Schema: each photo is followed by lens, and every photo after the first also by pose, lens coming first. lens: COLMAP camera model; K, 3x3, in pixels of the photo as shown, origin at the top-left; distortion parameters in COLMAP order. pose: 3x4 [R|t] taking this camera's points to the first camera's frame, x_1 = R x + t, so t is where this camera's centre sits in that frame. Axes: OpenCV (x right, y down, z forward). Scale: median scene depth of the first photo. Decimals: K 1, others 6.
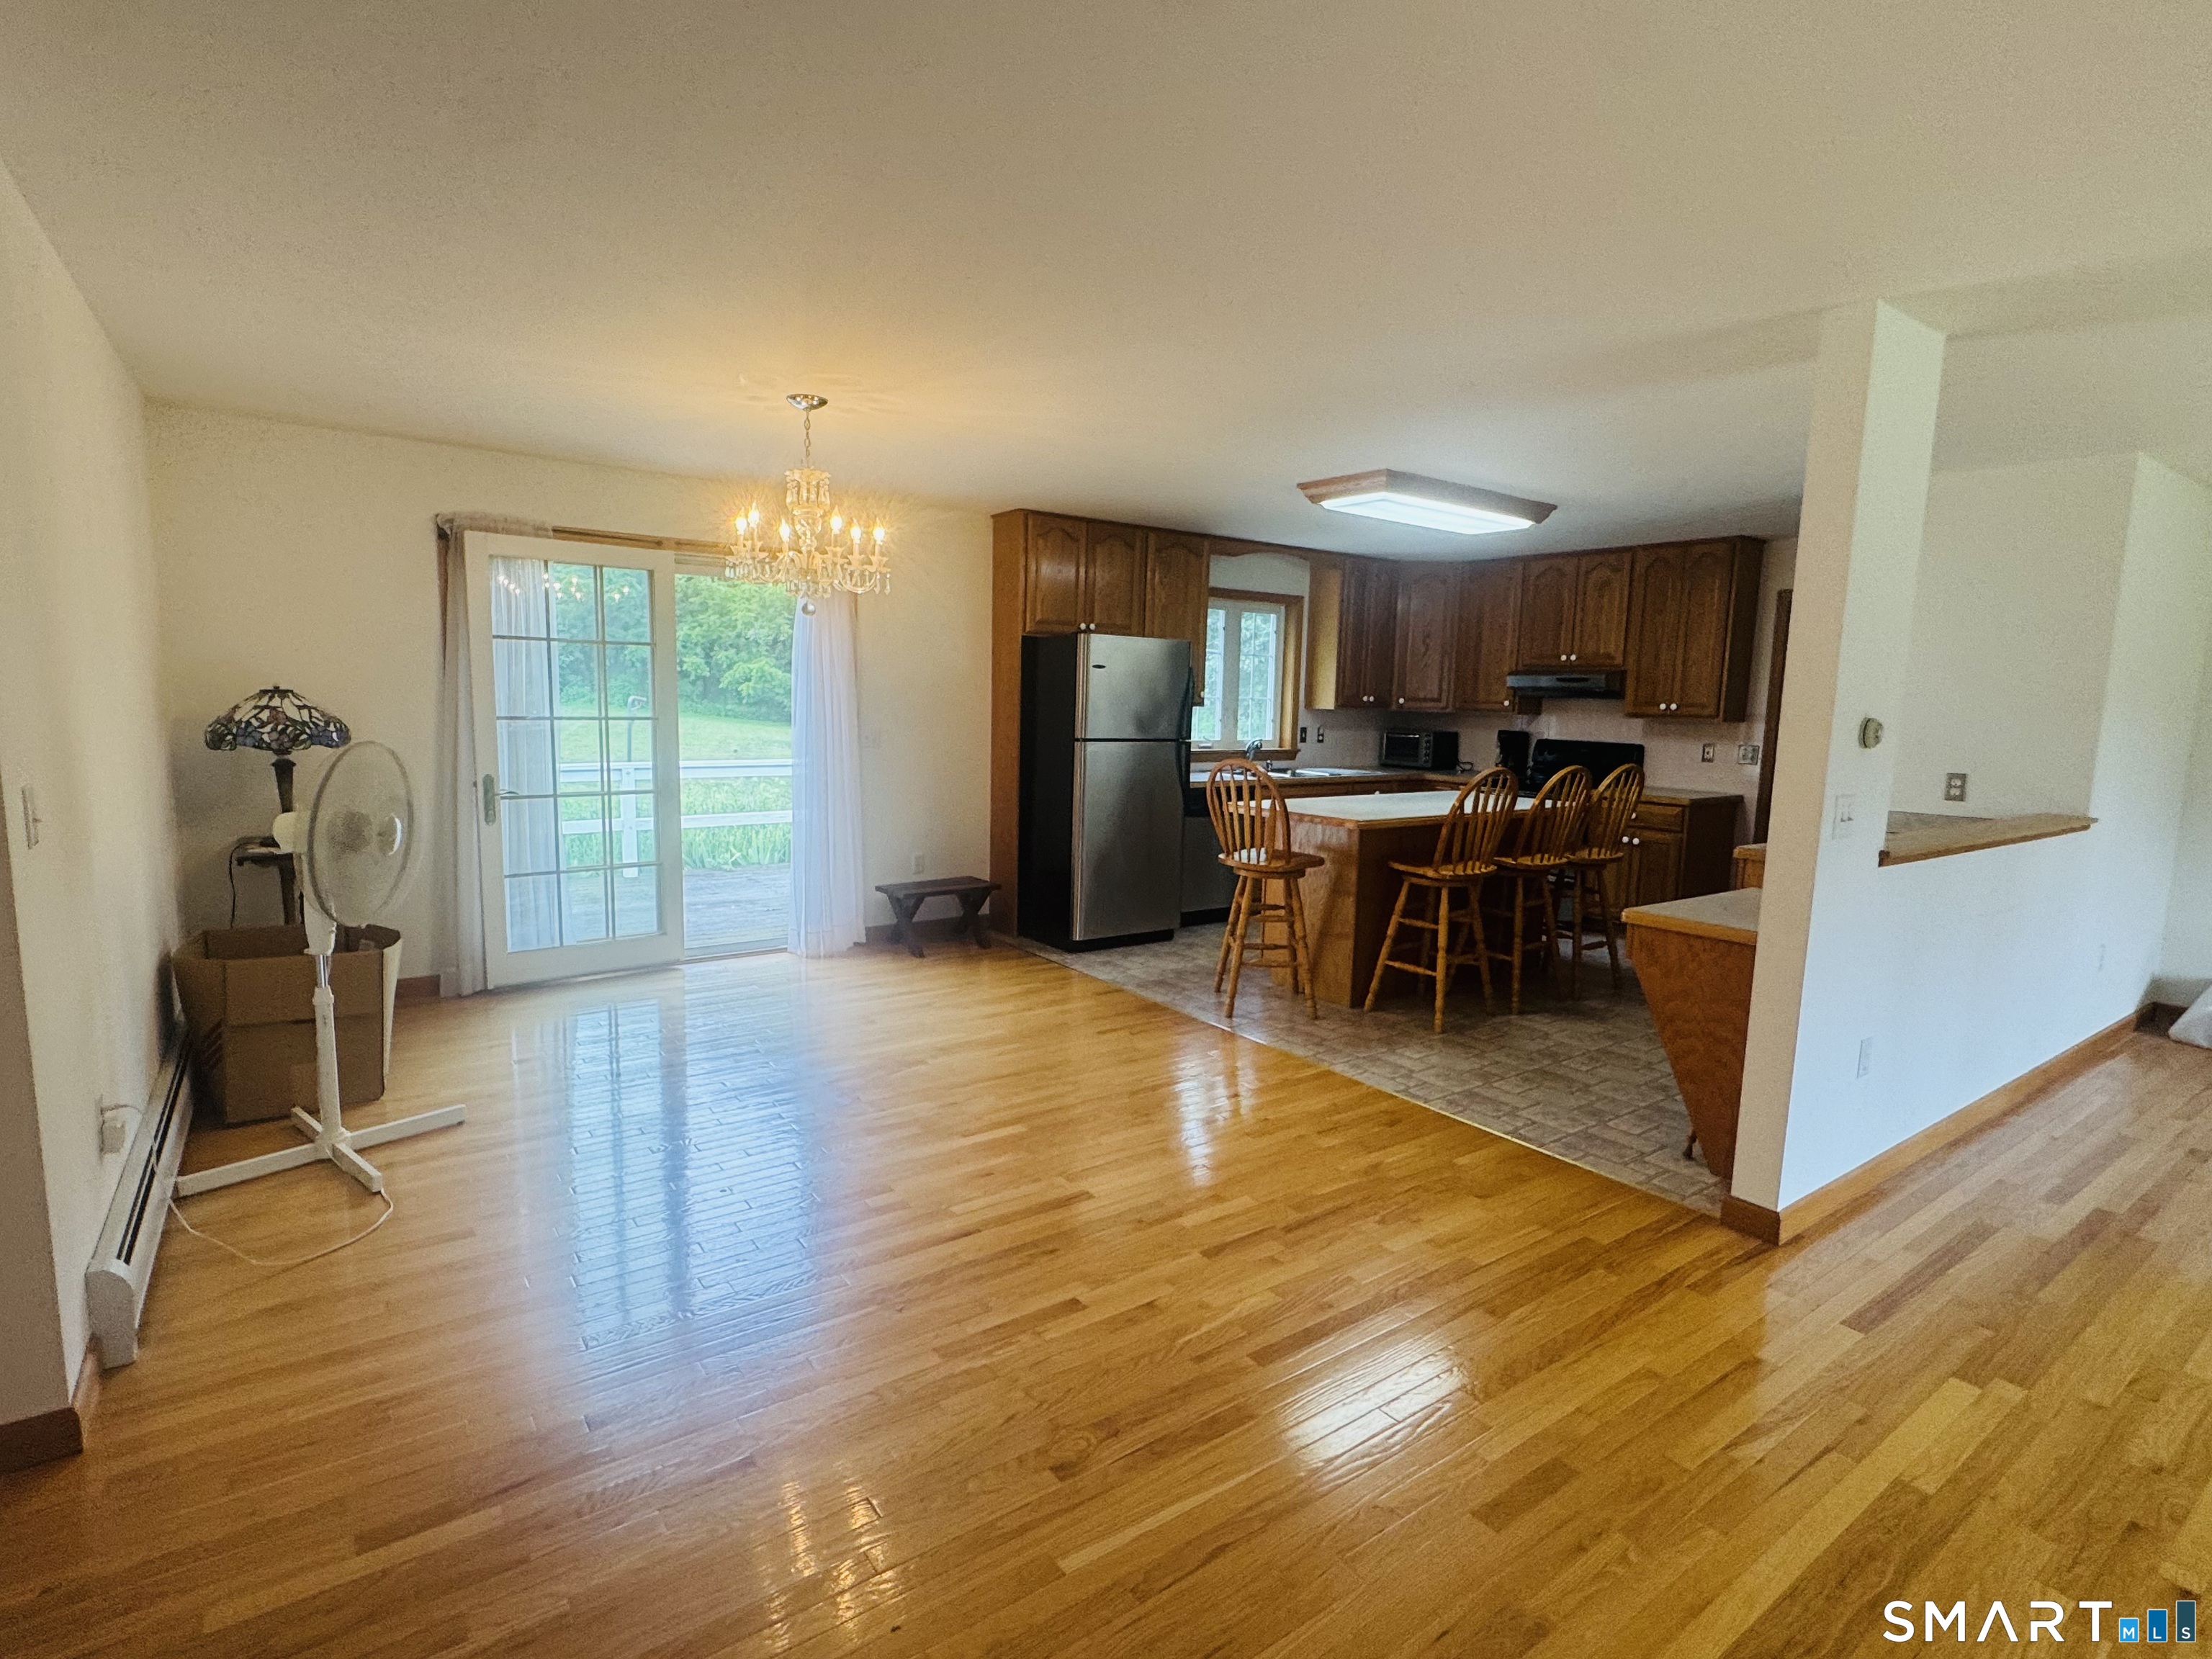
lens RADIAL K [[1103.8, 0, 1108.9], [0, 1103.8, 838.2], [0, 0, 1]] dist [-0.000939, -0.000883]
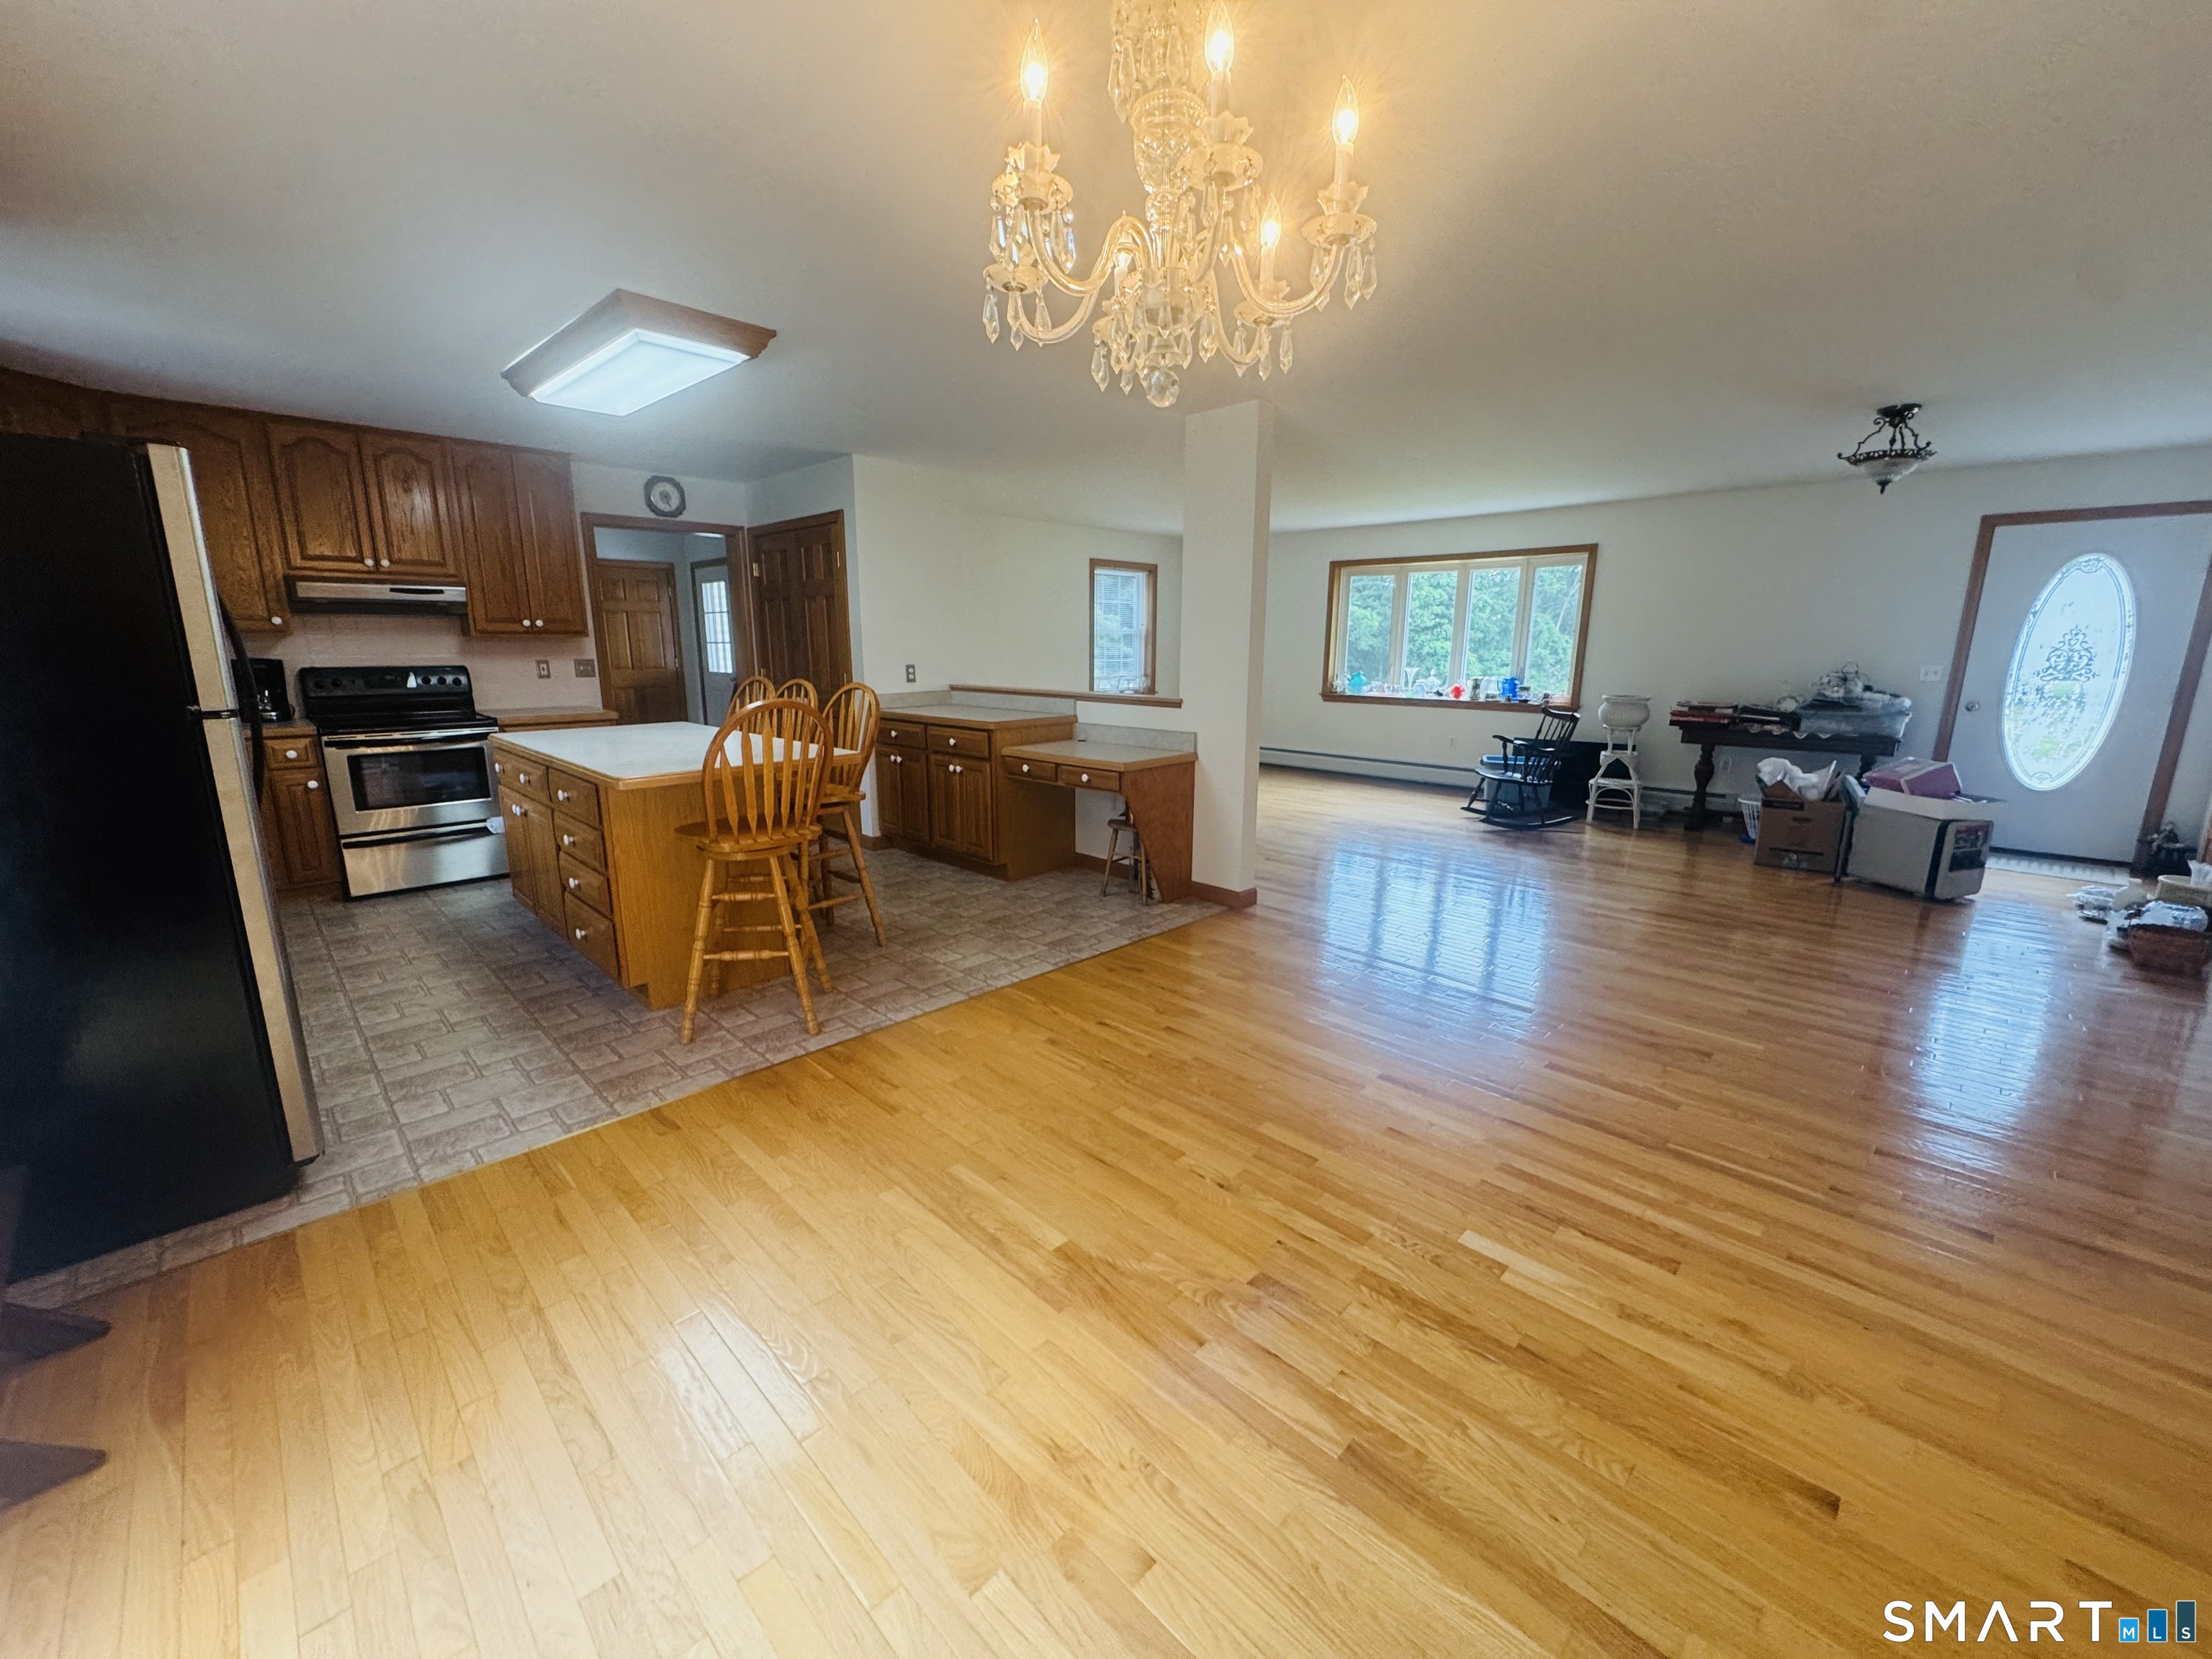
lens RADIAL K [[881.5, 0, 1105.0], [0, 881.5, 833.7], [0, 0, 1]] dist [-0.002366, 0.000006]
pose [[-0.157641, -0.236607, 0.958732, -0.480050], [0.121461, 0.958853, 0.256608, -0.106200], [-0.979998, 0.156901, -0.122416, 0.846834]]
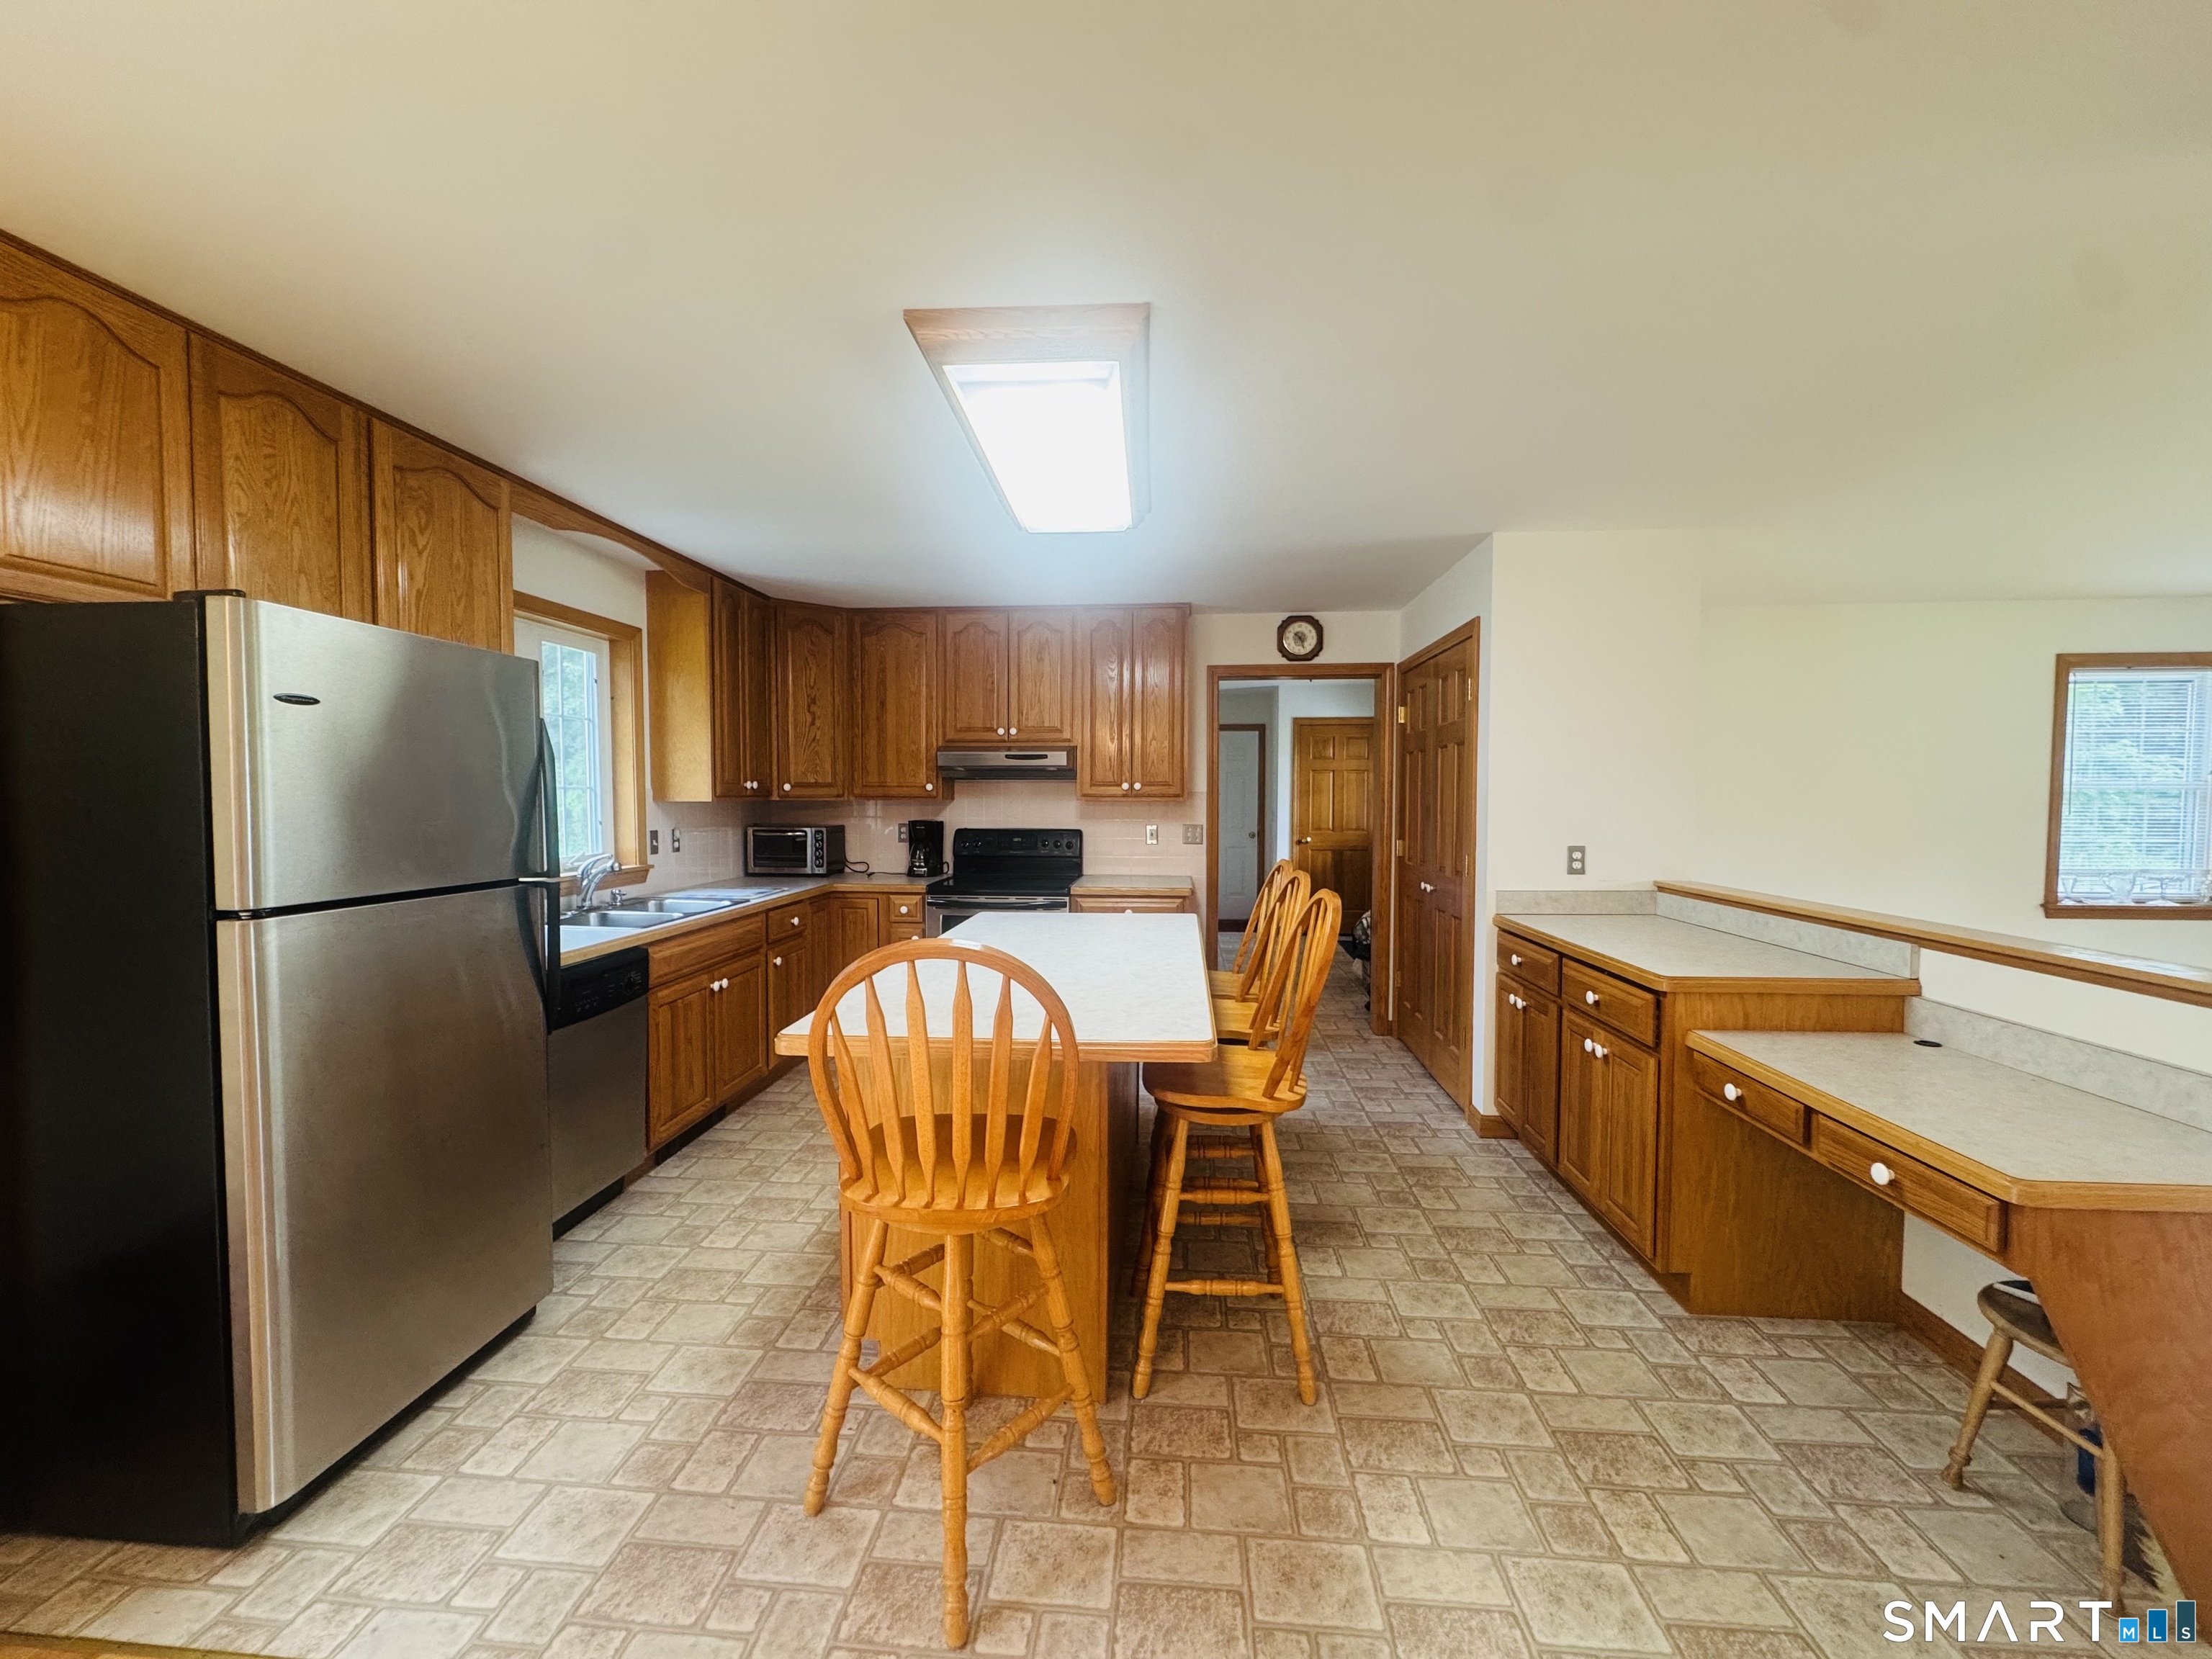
lens RADIAL K [[881.5, 0, 1105.0], [0, 881.5, 833.7], [0, 0, 1]] dist [-0.002366, 0.000006]
pose [[0.654552, -0.059135, 0.753701, -0.062833], [0.114361, 0.993209, -0.021390, -0.091420], [-0.747318, 0.100194, 0.656869, 0.739749]]
